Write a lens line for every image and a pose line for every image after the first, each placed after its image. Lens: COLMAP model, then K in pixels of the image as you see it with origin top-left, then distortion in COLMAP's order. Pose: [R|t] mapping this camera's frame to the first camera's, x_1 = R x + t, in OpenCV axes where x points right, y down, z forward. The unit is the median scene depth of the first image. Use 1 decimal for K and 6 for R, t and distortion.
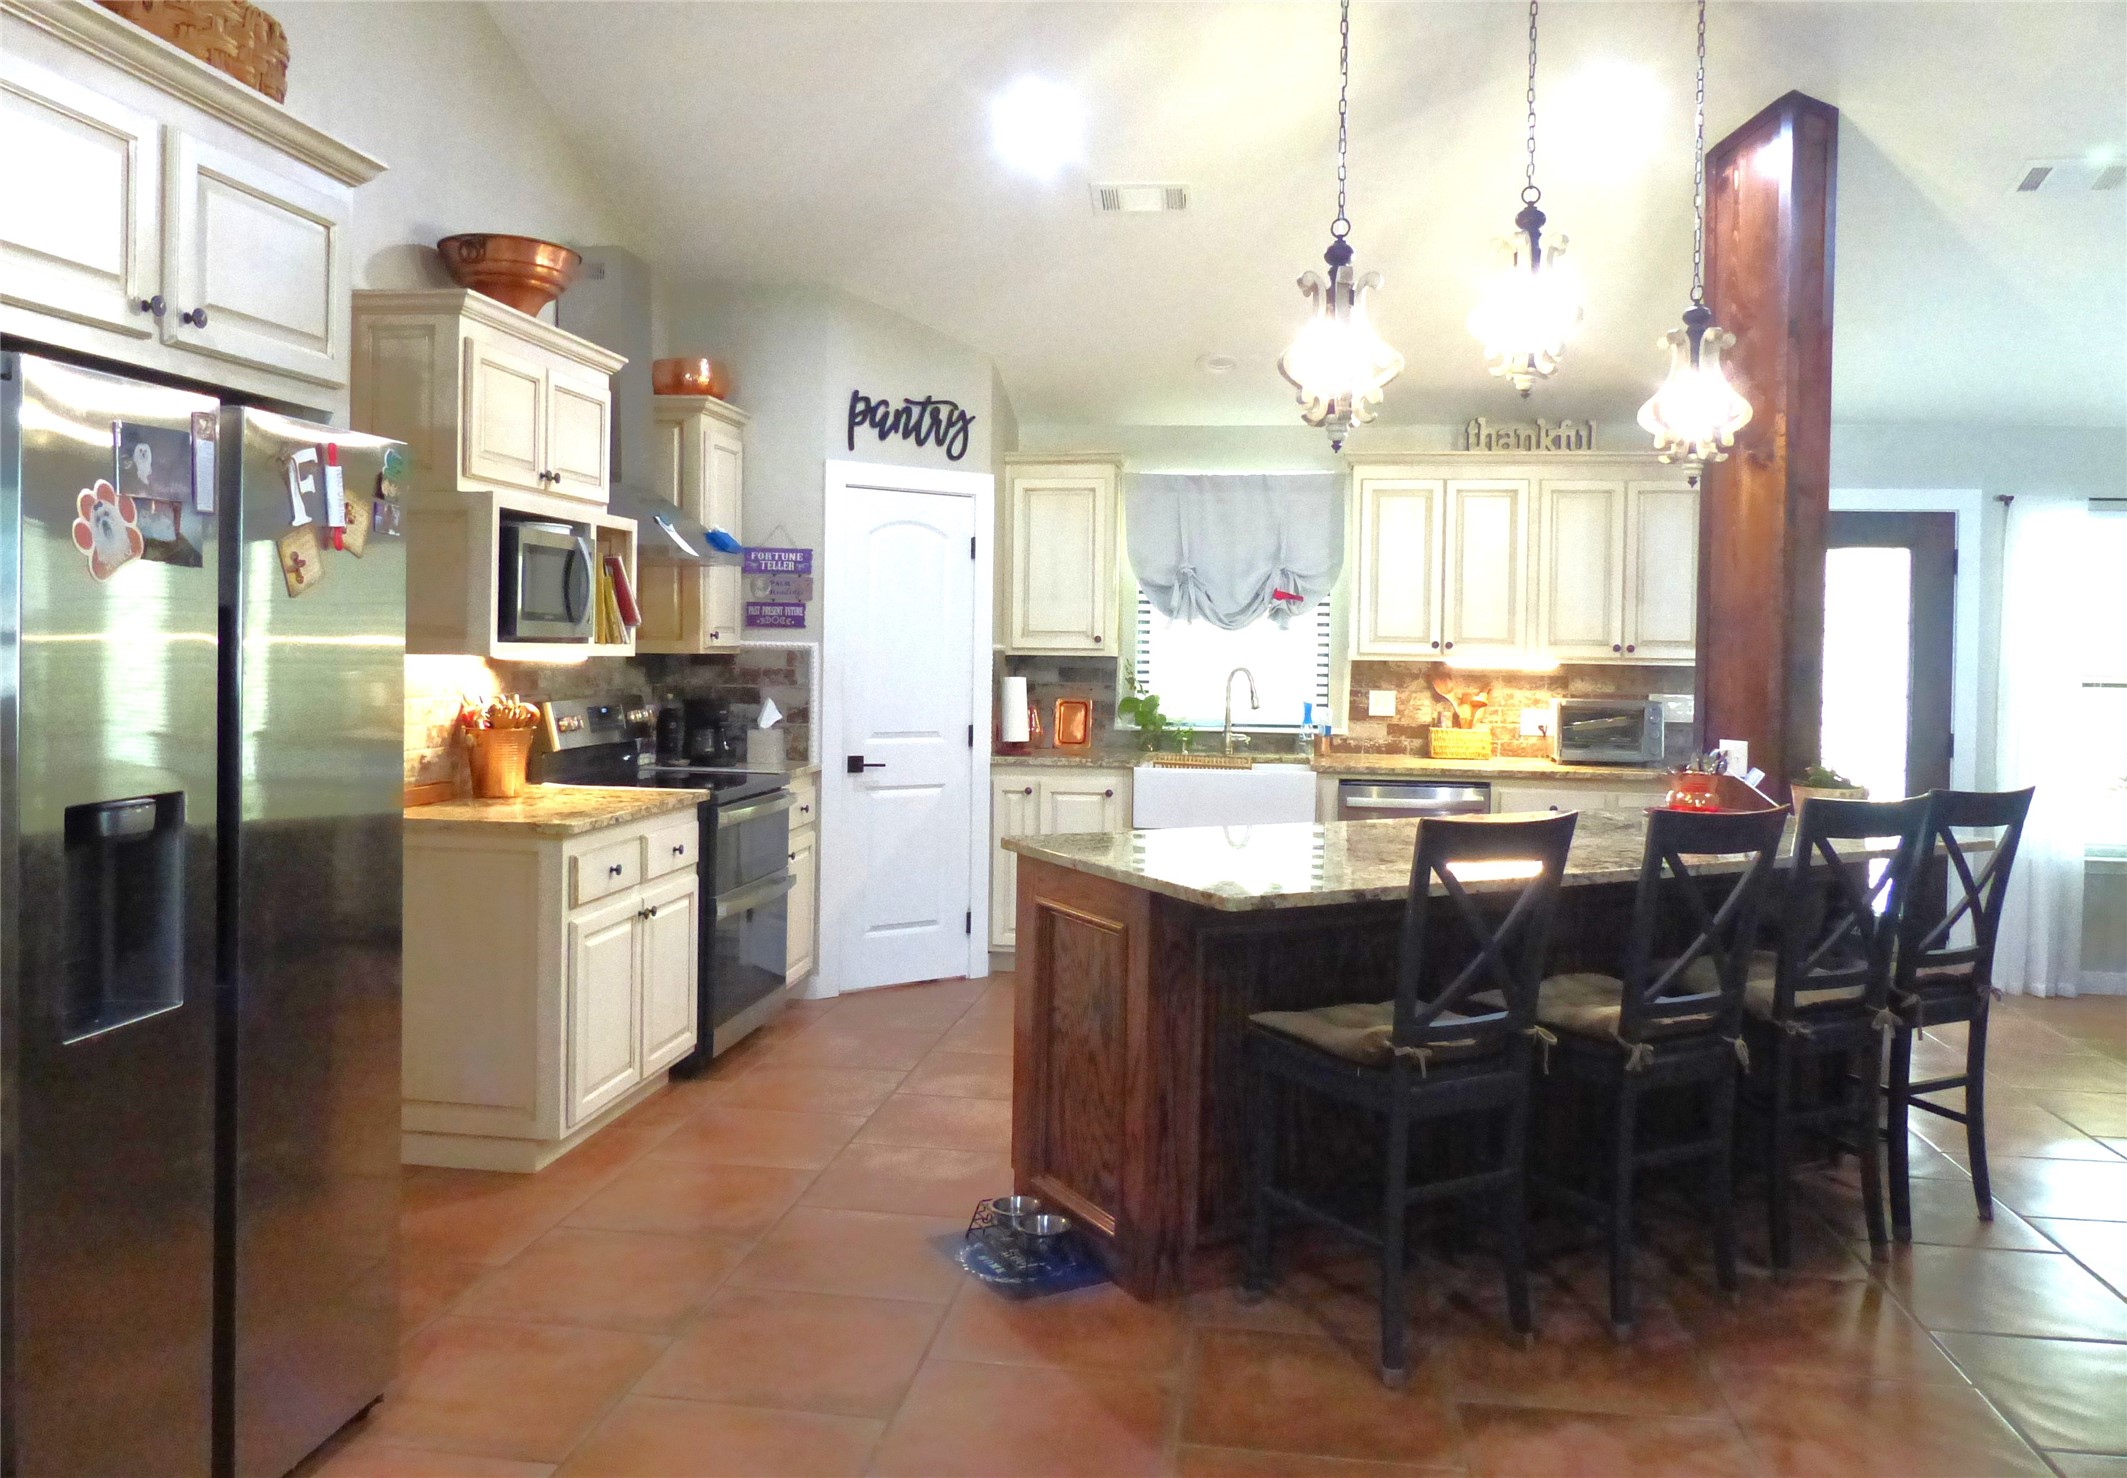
lens RADIAL K [[1557.2, 0, 1061.9], [0, 1557.2, 661.3], [0, 0, 1]] dist [-0.002471, -0.104383]
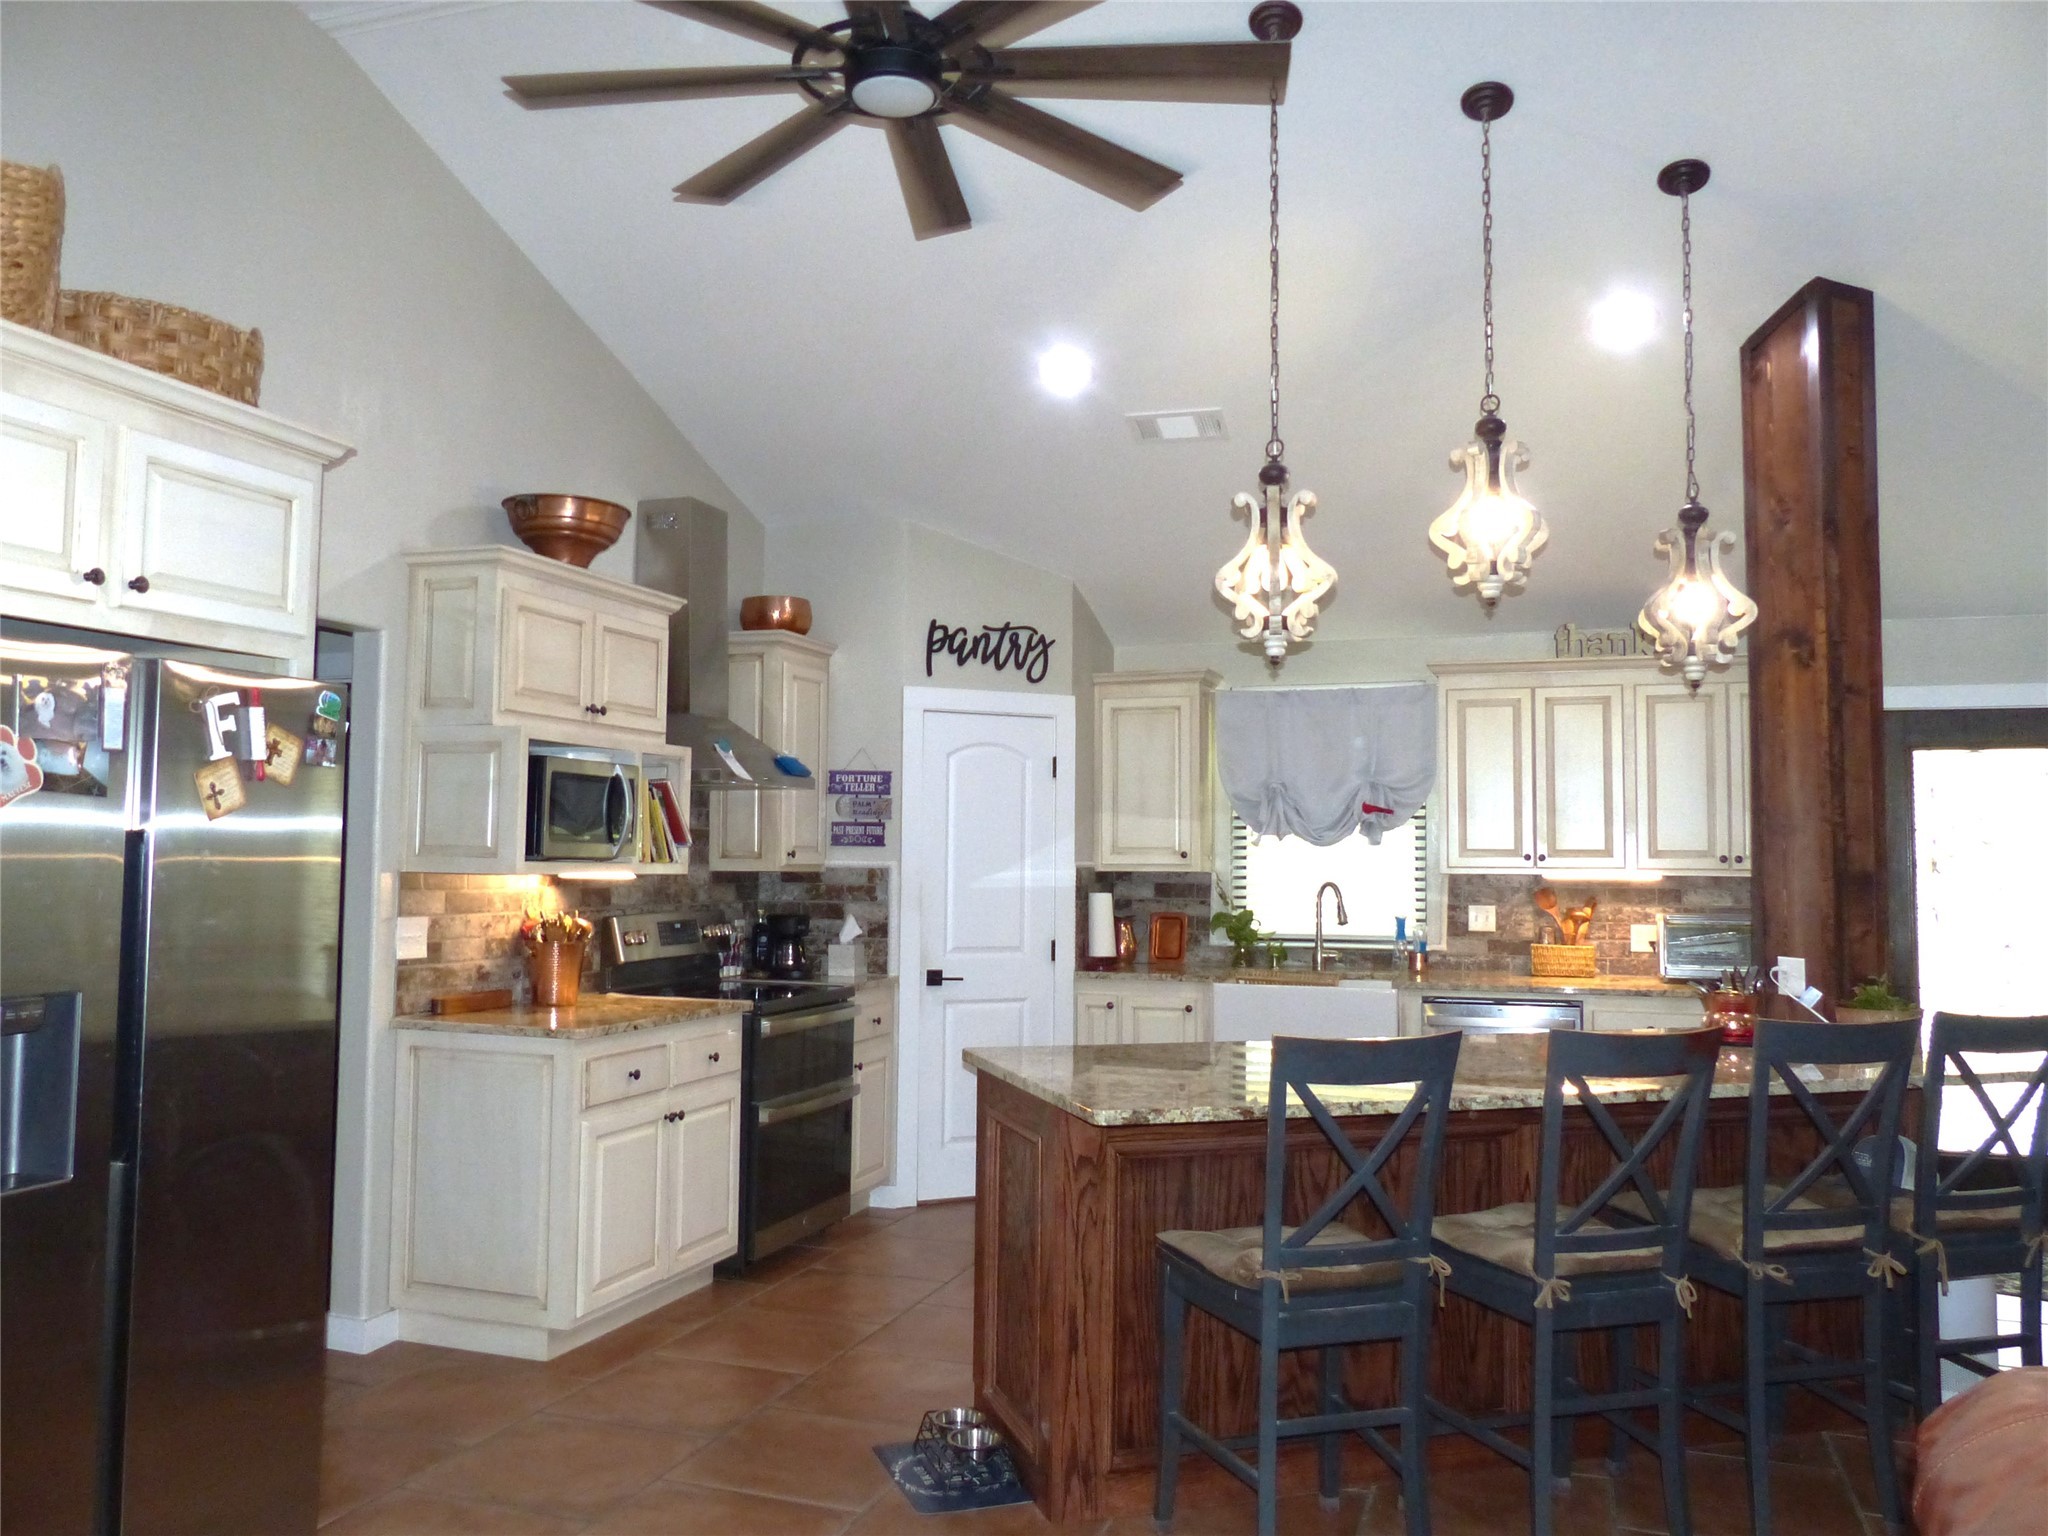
lens RADIAL K [[1541.5, 0, 1025.5], [0, 1541.5, 738.3], [0, 0, 1]] dist [-0.038298, 0.002245]
pose [[0.981996, -0.021671, -0.187654, 0.129782], [0.004568, 0.995832, -0.091094, 0.001067], [0.188846, 0.088597, 0.978002, -0.000322]]
